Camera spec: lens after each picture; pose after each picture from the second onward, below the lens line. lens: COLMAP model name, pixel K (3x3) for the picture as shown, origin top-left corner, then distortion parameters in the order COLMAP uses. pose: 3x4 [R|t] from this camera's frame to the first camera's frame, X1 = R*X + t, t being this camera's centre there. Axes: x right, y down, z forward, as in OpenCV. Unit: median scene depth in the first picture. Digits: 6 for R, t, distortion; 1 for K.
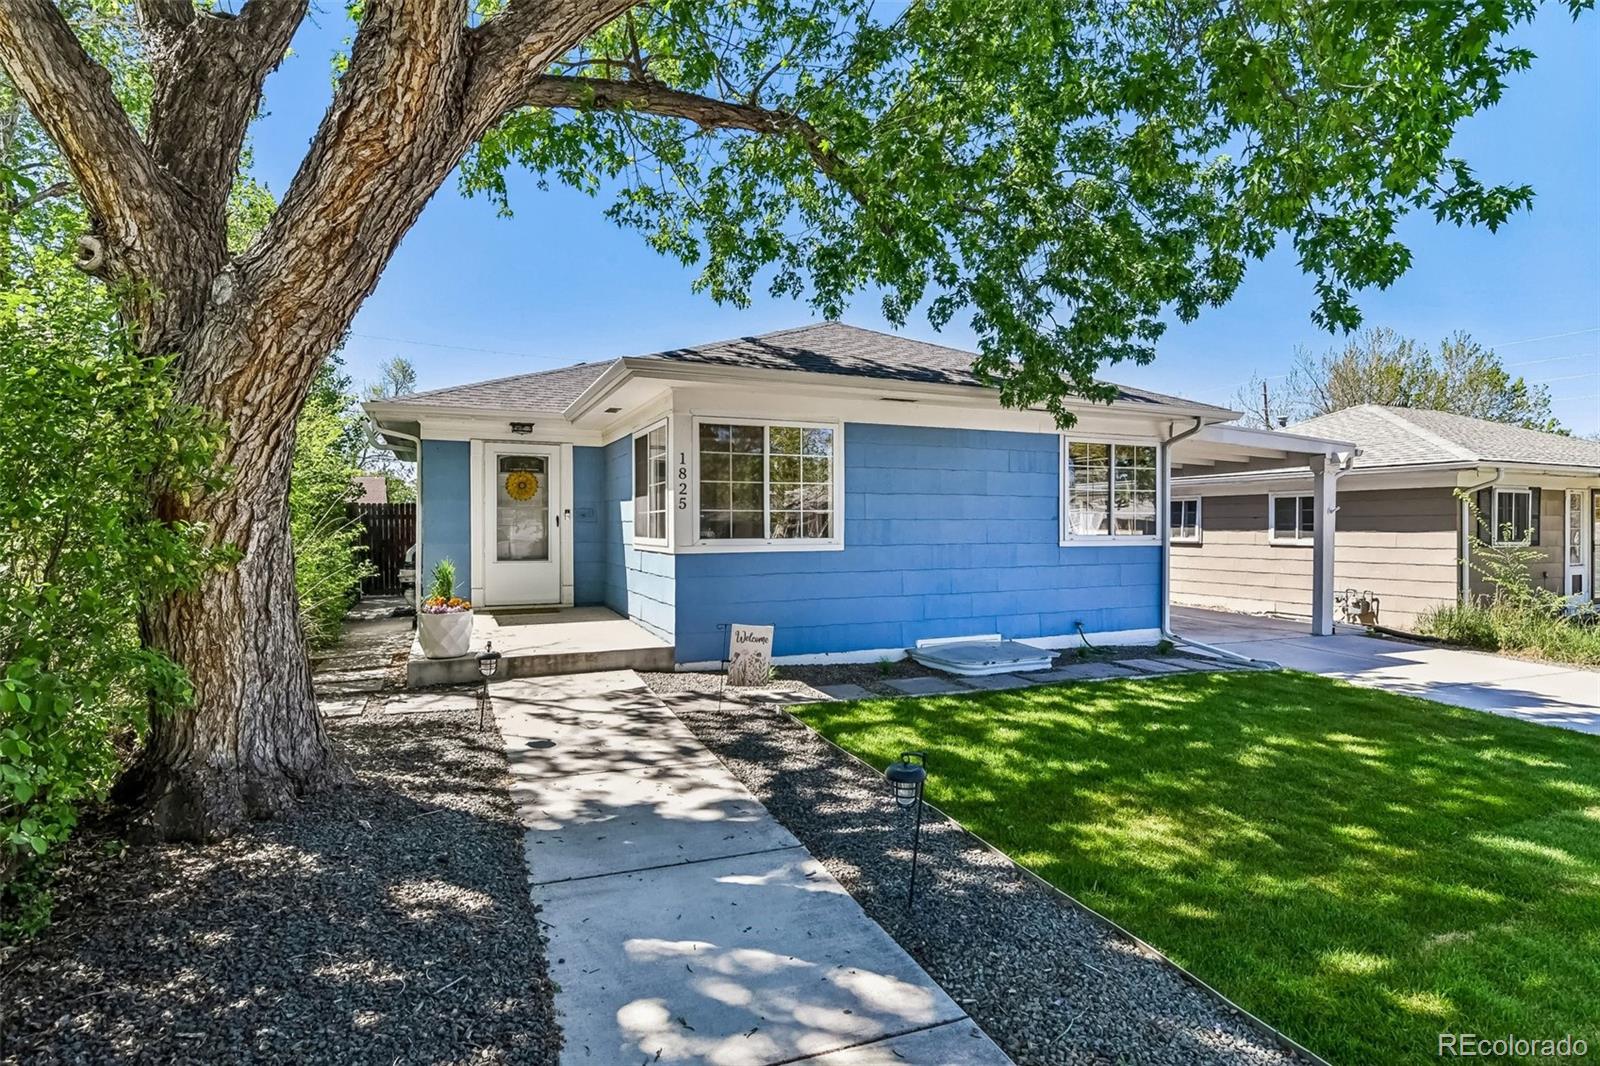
lens RADIAL K [[806.8, 0, 812.4], [0, 806.8, 532.9], [0, 0, 1]] dist [-0.013411, -0.000635]
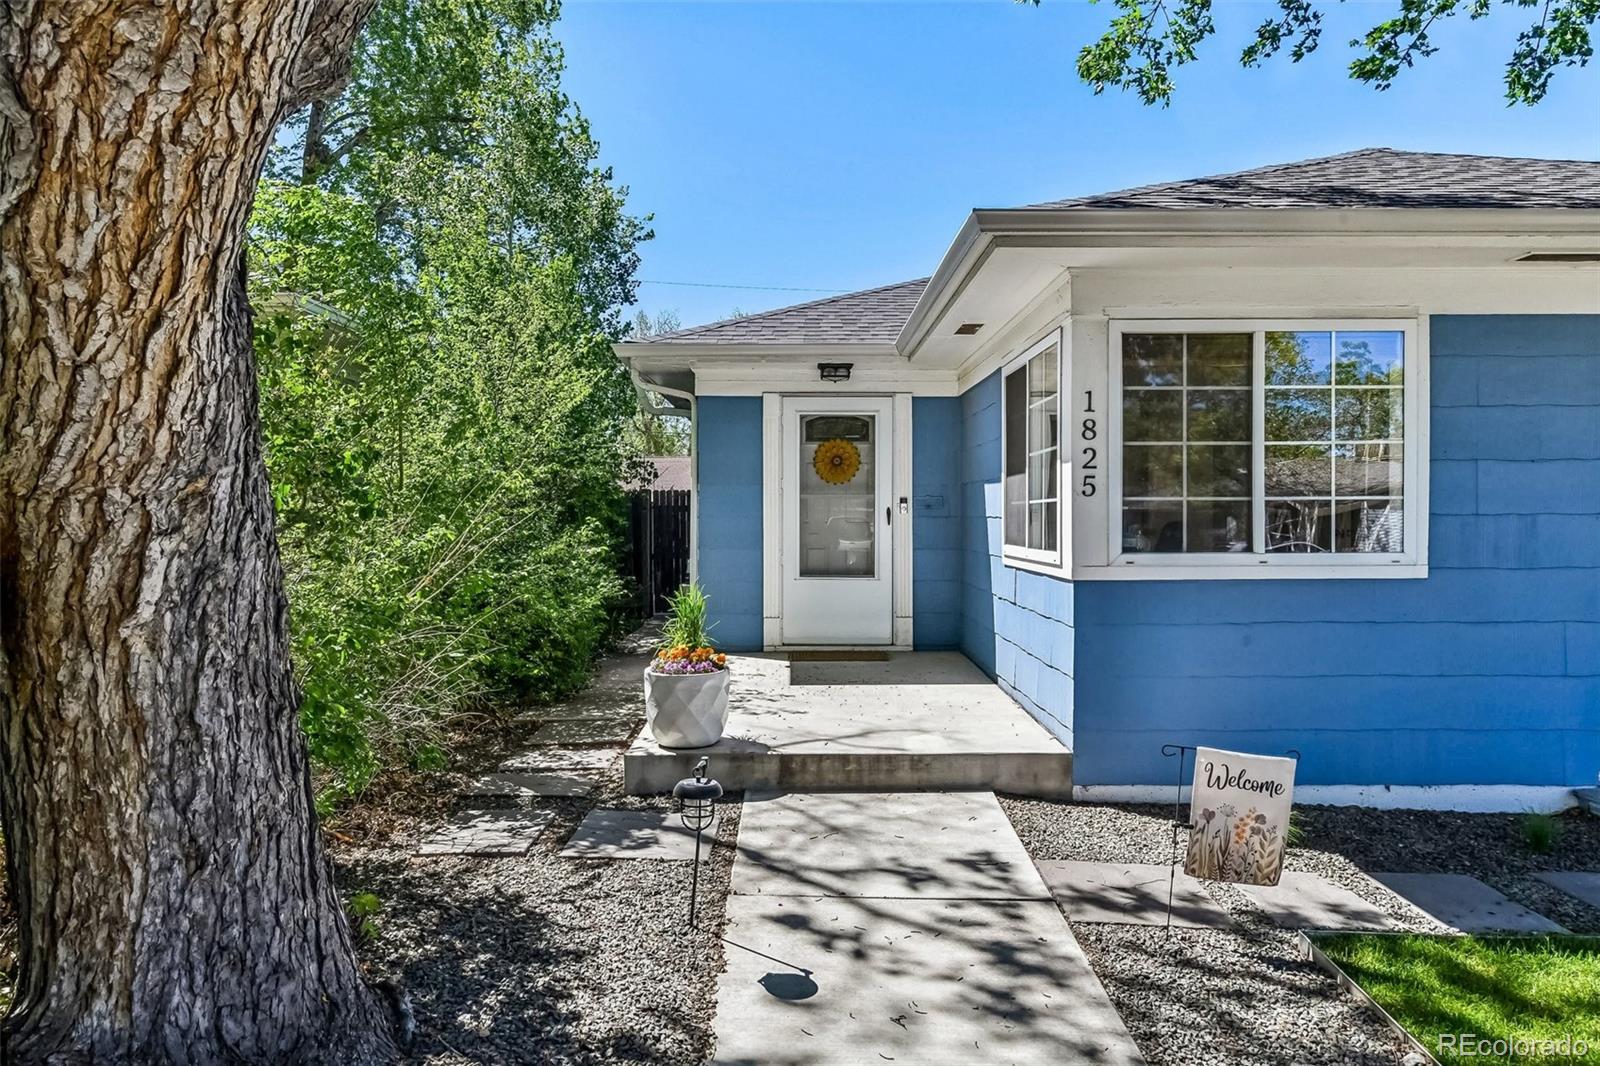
lens RADIAL K [[1060.5, 0, 800.6], [0, 1060.5, 529.3], [0, 0, 1]] dist [0.002245, -0.000330]
pose [[0.910637, 0.004629, -0.413182, -0.040532], [-0.002866, 0.999984, 0.004886, -0.009780], [0.413198, -0.003265, 0.910635, 0.255993]]
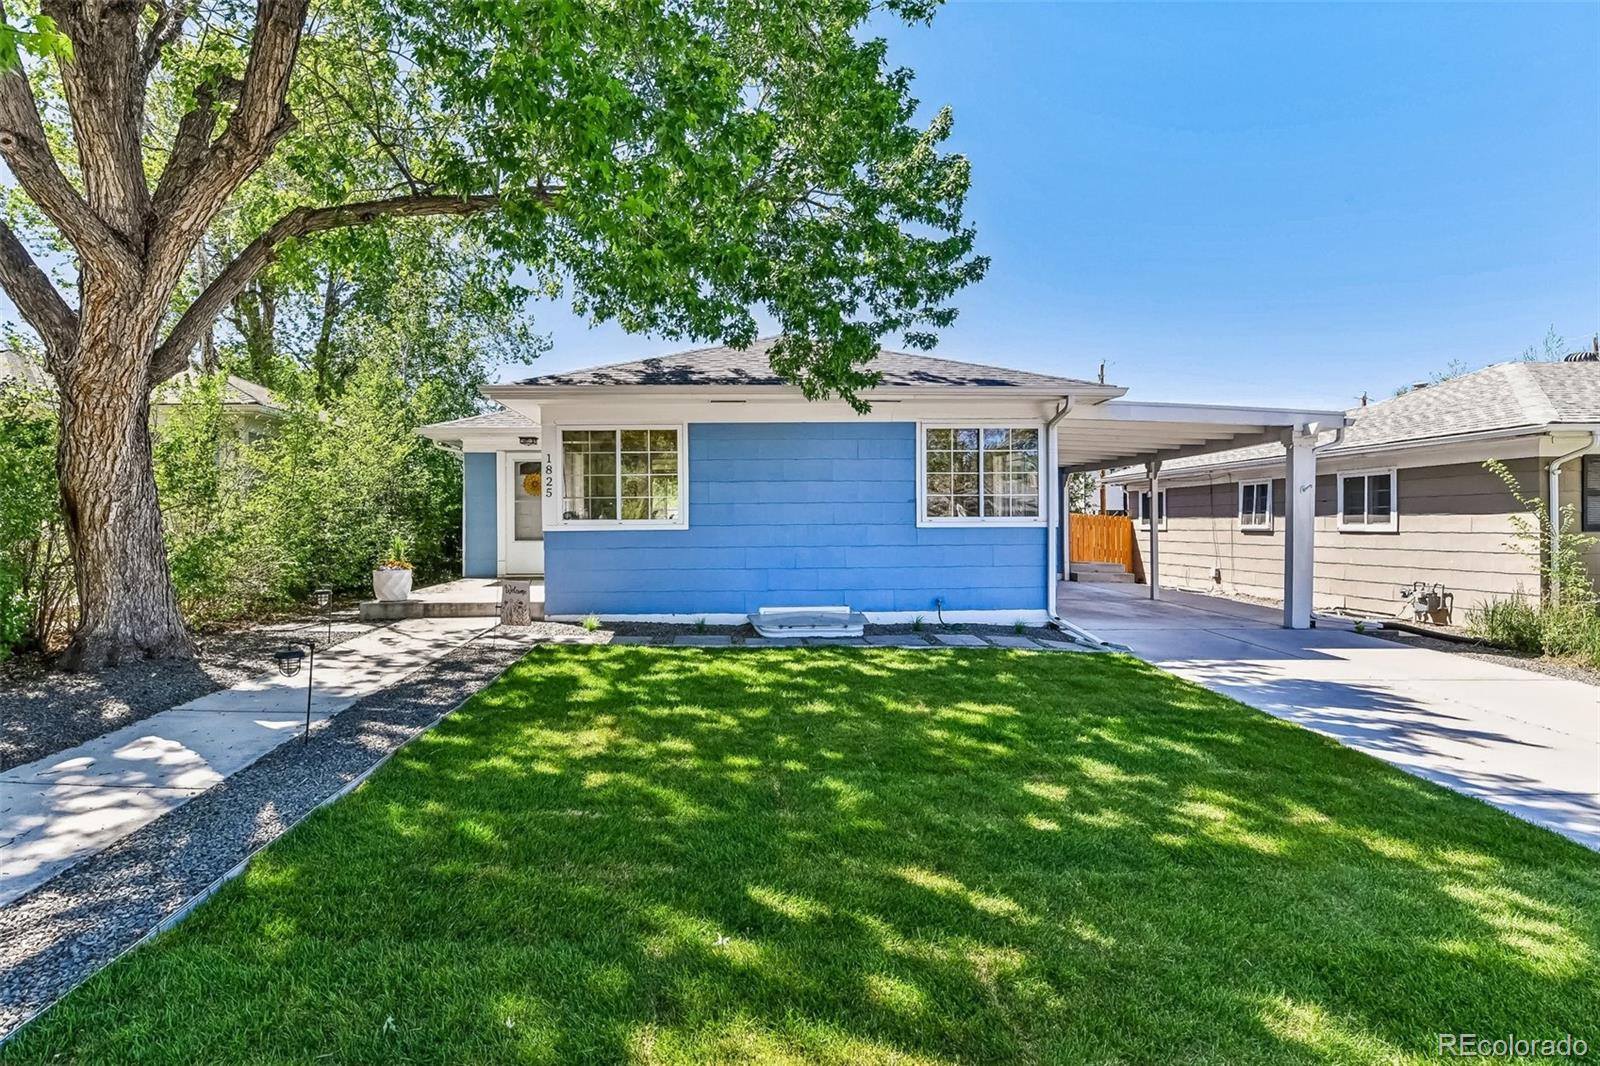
lens RADIAL K [[744.1, 0, 755.5], [0, 744.1, 528.6], [0, 0, 1]] dist [-0.020430, 0.000347]
pose [[0.922607, -0.003865, -0.385723, 0.551864], [0.002711, 0.999990, -0.003535, 0.024349], [0.385732, 0.002216, 0.922608, 0.016502]]
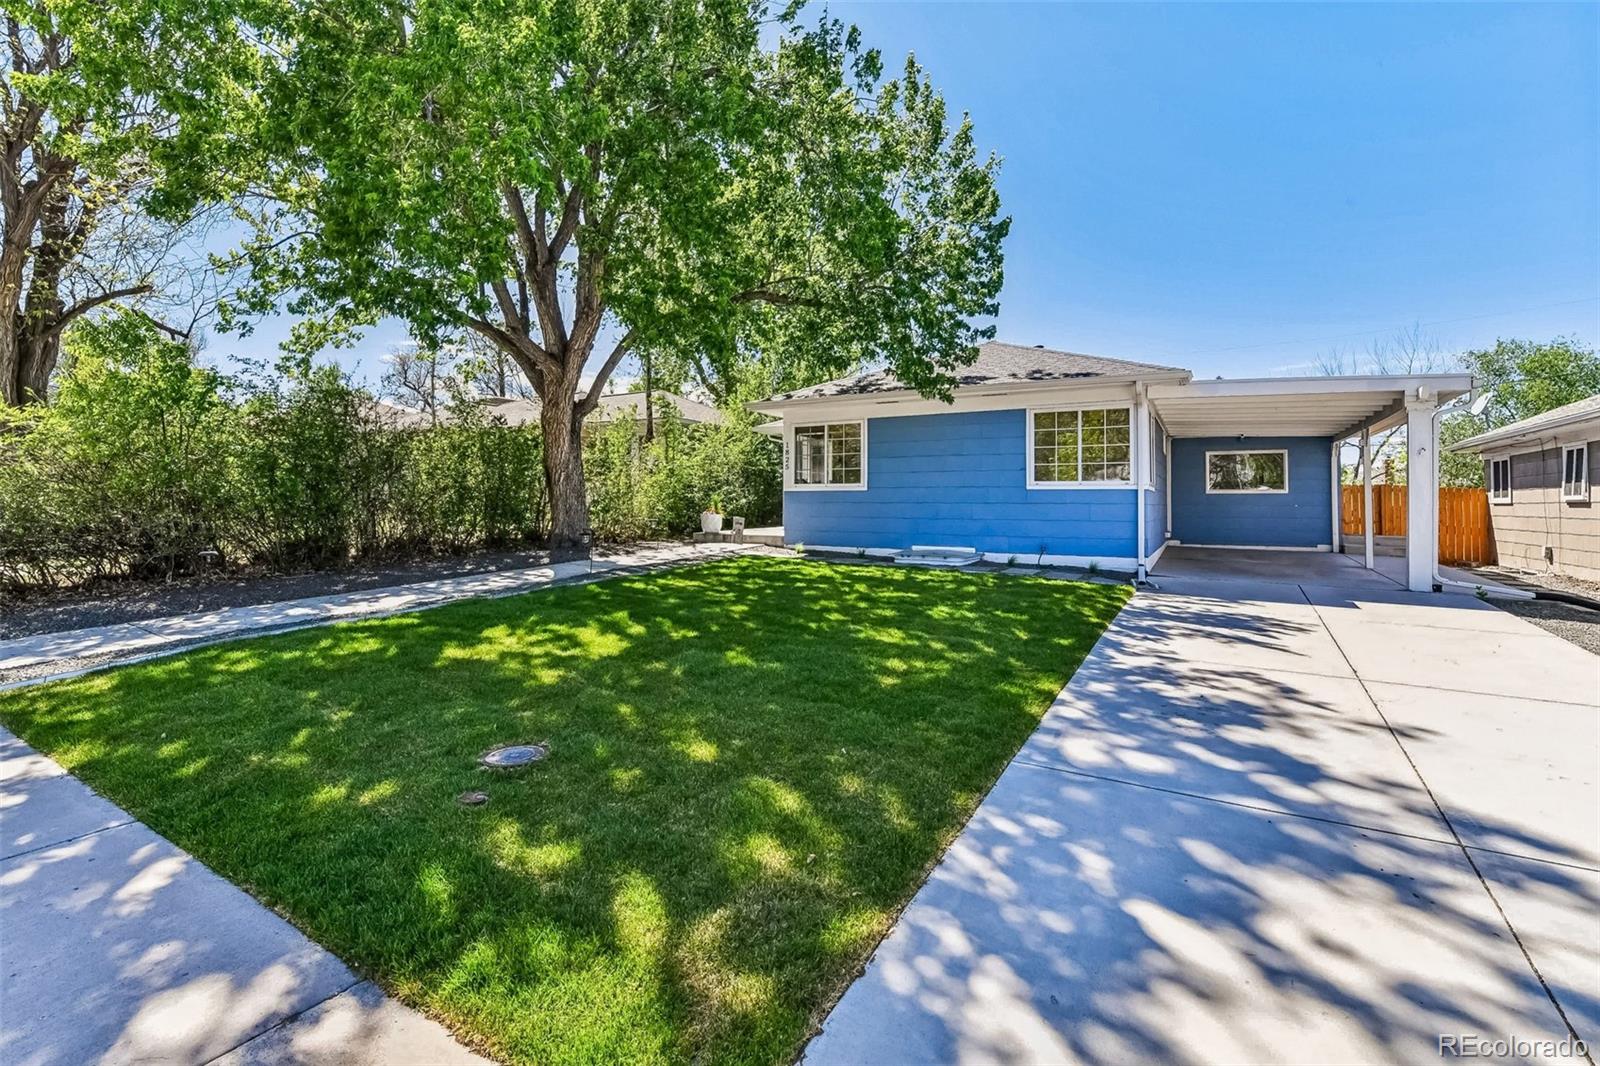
lens RADIAL K [[744.1, 0, 812.4], [0, 744.1, 499.9], [0, 0, 1]] dist [-0.020430, 0.000347]
pose [[0.570009, 0.000237, -0.821639, 1.286803], [-0.015664, 0.999821, -0.010579, 0.060714], [0.821489, 0.018900, 0.569910, -0.023212]]
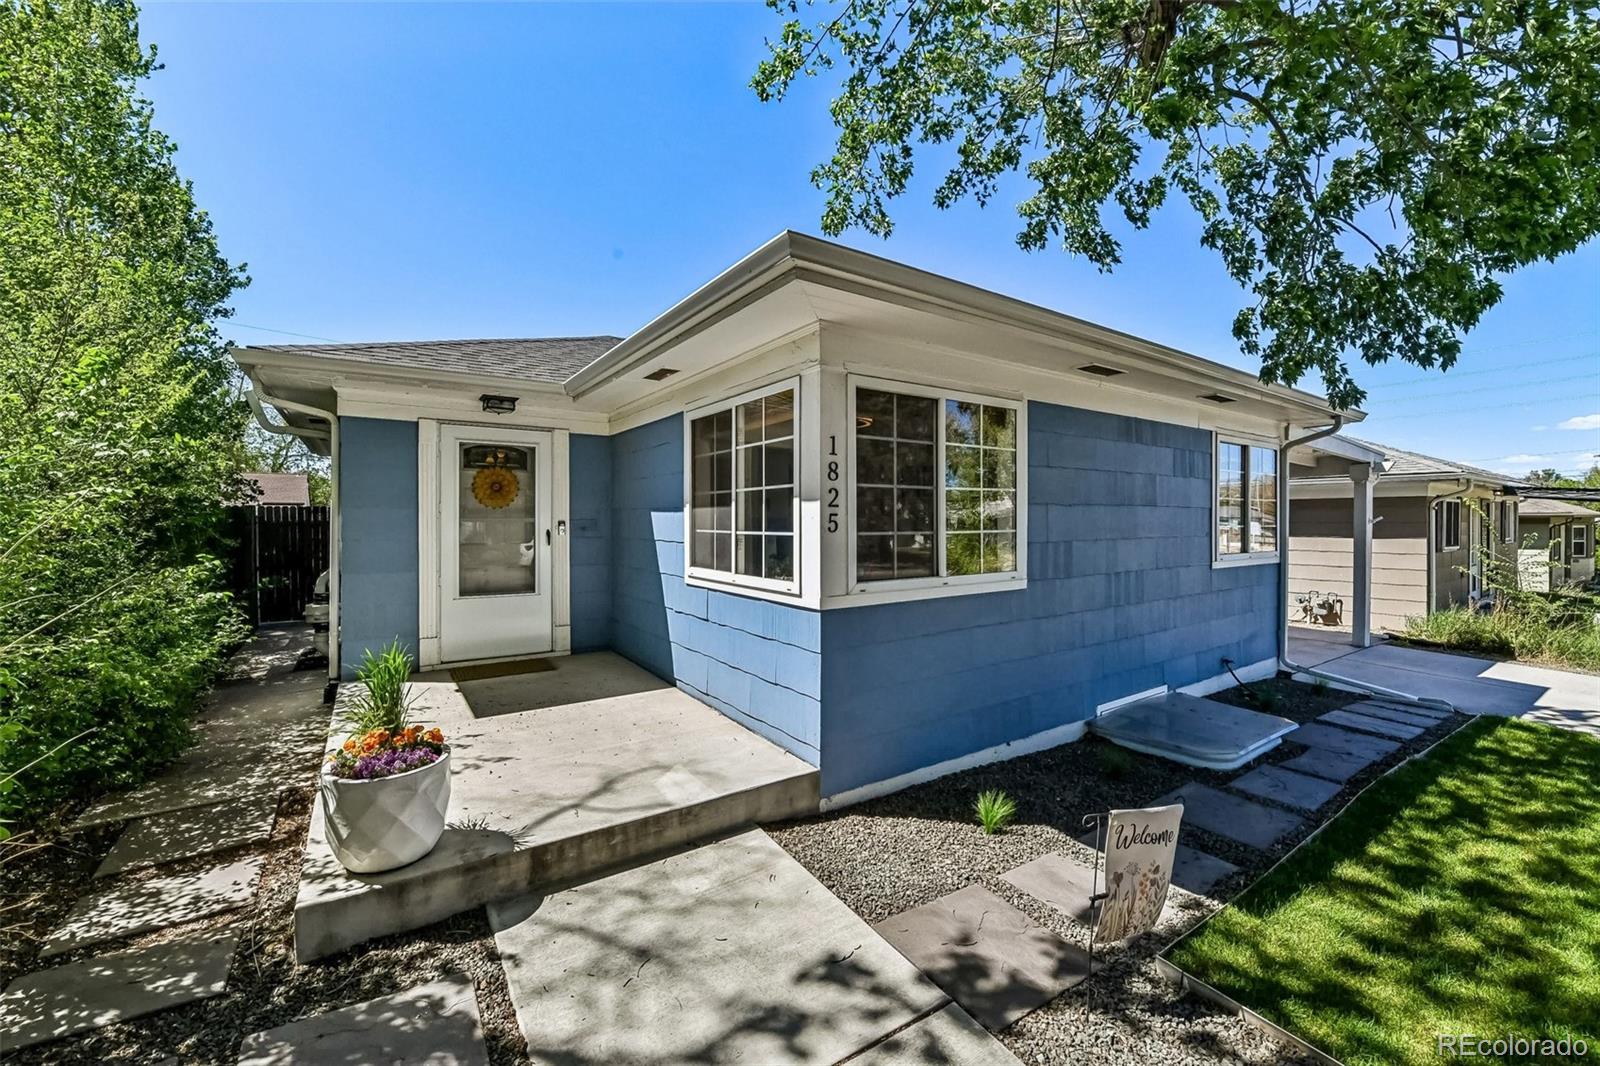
lens RADIAL K [[642.4, 0, 808.2], [0, 642.4, 522.7], [0, 0, 1]] dist [-0.015876, -0.001769]
pose [[0.984555, -0.000375, 0.175075, -0.233832], [0.000959, 0.999994, -0.003252, -0.031735], [-0.175072, 0.003370, 0.984550, 0.493803]]
